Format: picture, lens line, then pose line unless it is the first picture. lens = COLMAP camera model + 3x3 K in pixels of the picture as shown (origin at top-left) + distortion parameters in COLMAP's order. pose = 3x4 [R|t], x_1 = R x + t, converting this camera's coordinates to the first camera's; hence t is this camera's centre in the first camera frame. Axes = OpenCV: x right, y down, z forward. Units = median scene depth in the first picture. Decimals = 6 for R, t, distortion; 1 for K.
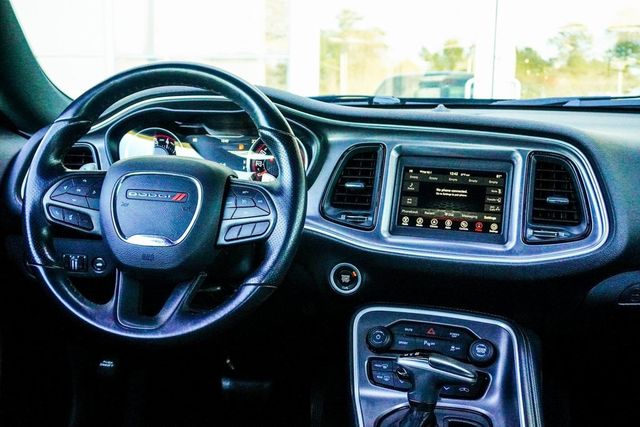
lens RADIAL K [[708.9, 0, 320.0], [0, 708.9, 215.7], [0, 0, 1]] dist [-0.006466, 0.000000]
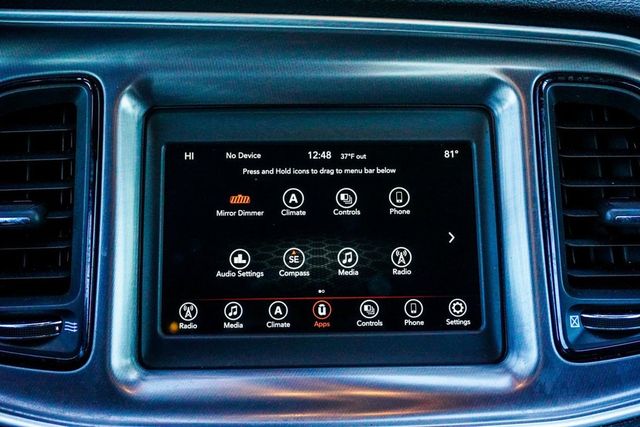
lens RADIAL K [[750.0, 0, 319.6], [0, 750.0, 216.8], [0, 0, 1]] dist [-0.008347, 0.000000]
pose [[0.946965, -0.107277, 0.302901, 0.081814], [0.086952, 0.993007, 0.079848, -0.060448], [-0.309349, -0.049275, 0.949671, 0.685183]]
